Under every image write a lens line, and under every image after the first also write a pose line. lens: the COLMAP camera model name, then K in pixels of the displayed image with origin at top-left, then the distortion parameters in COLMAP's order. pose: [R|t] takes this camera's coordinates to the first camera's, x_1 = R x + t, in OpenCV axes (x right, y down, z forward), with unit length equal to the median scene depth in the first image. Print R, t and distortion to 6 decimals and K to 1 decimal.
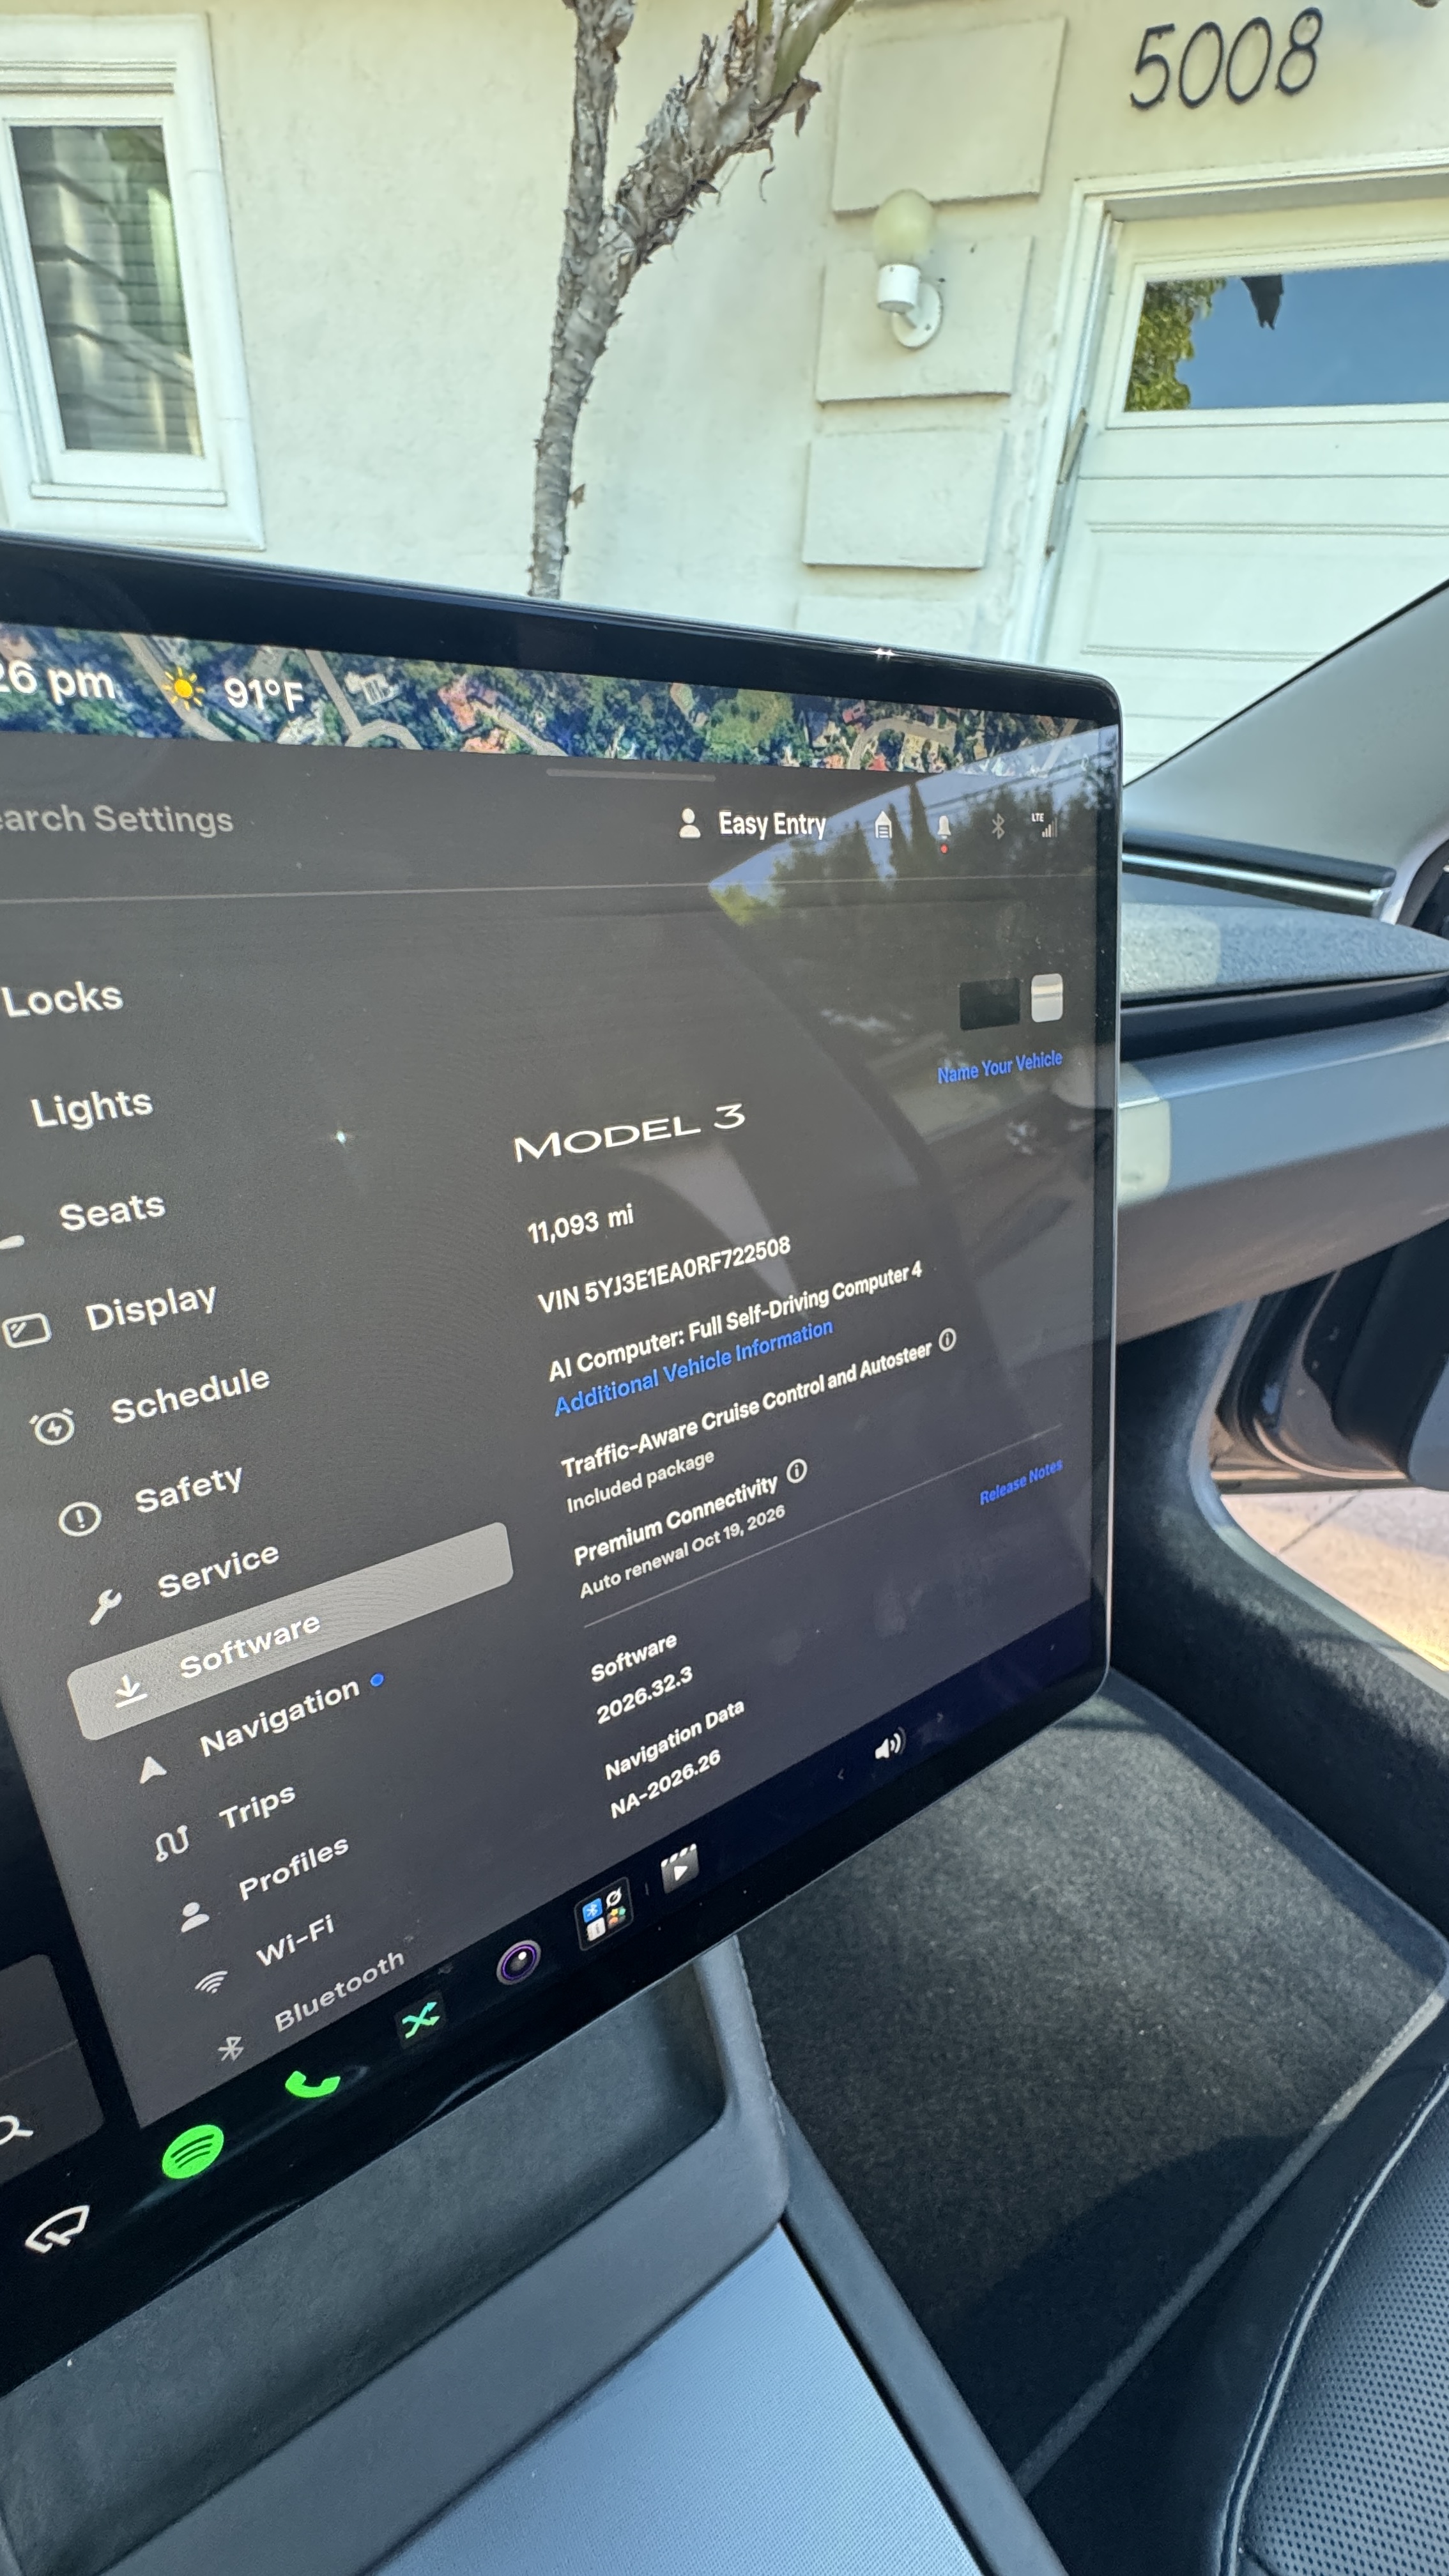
lens RADIAL K [[1027.5, 0, 718.8], [0, 1027.5, 1278.3], [0, 0, 1]] dist [-0.000583, -0.001364]
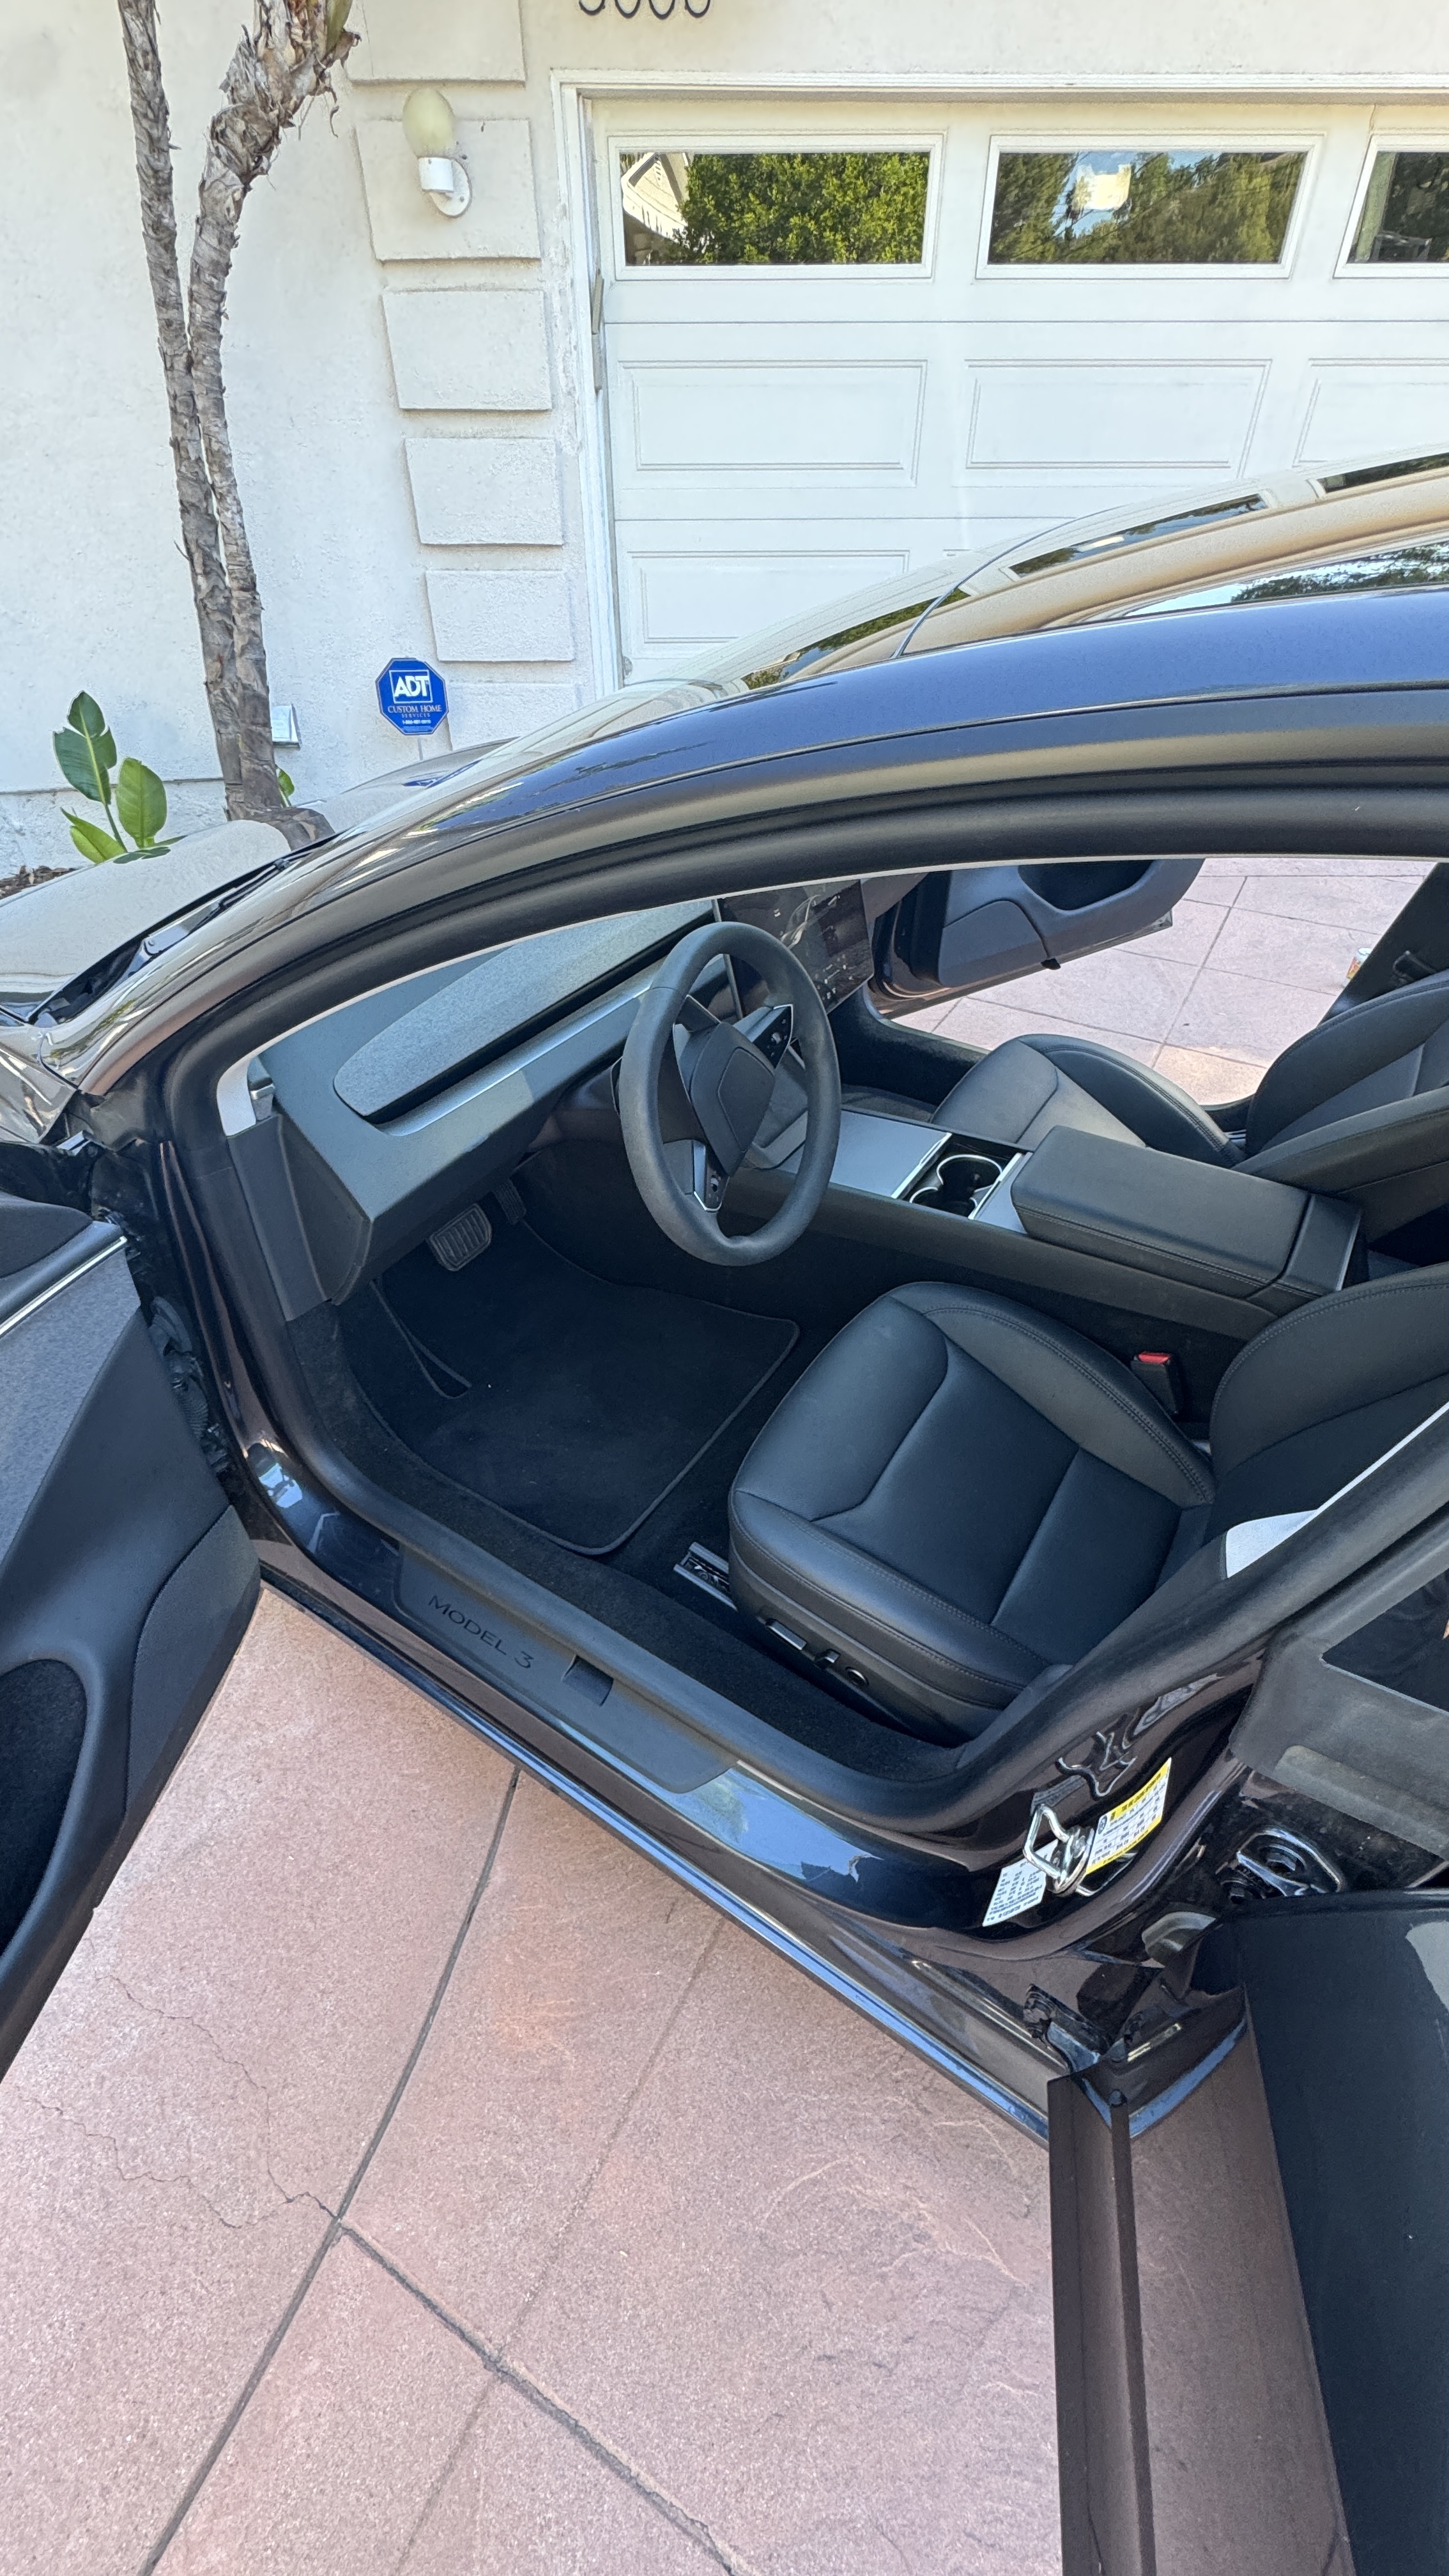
lens RADIAL K [[1027.5, 0, 727.0], [0, 1027.5, 1284.0], [0, 0, 1]] dist [-0.000583, -0.001364]
pose [[0.905201, -0.320407, 0.279195, -0.305349], [0.247511, 0.931505, 0.266527, 0.031485], [-0.345469, -0.172157, 0.922504, -0.525484]]
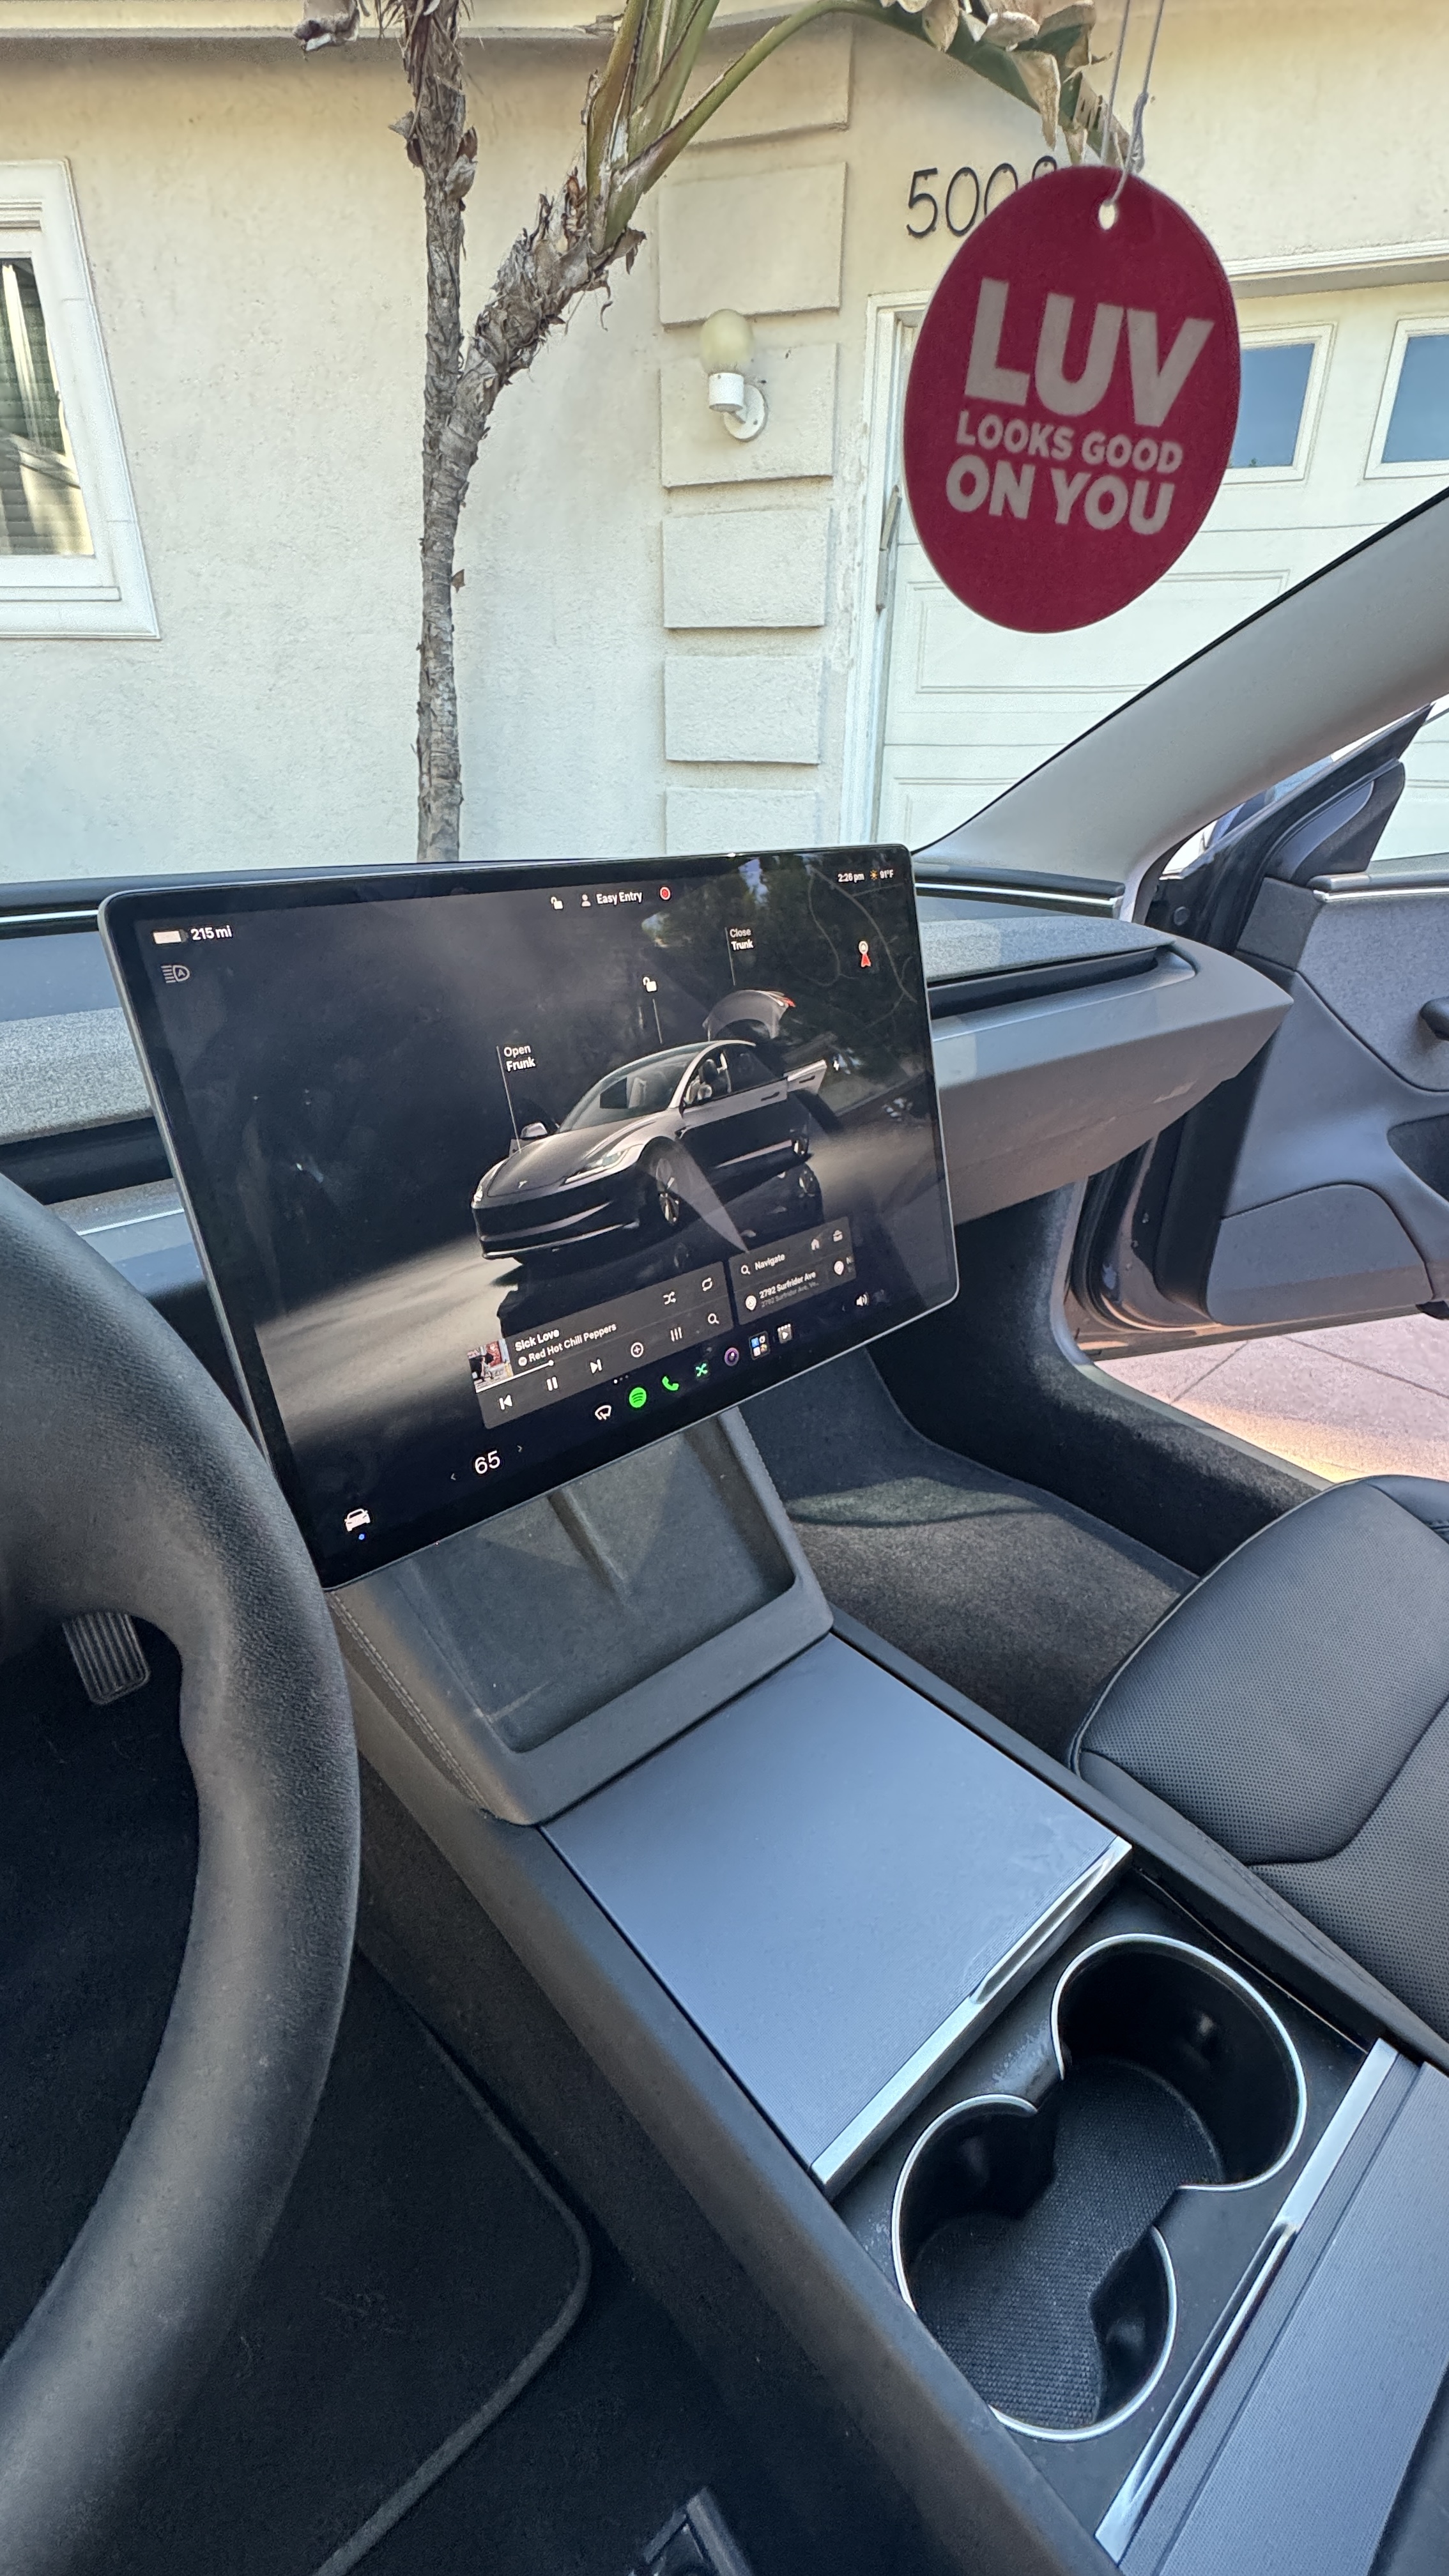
lens RADIAL K [[1027.5, 0, 716.6], [0, 1027.5, 1282.4], [0, 0, 1]] dist [-0.000583, -0.001364]
pose [[0.991371, -0.102289, 0.081973, -0.034867], [0.103828, 0.994486, -0.014725, 0.042261], [-0.080015, 0.023109, 0.996526, -0.129007]]
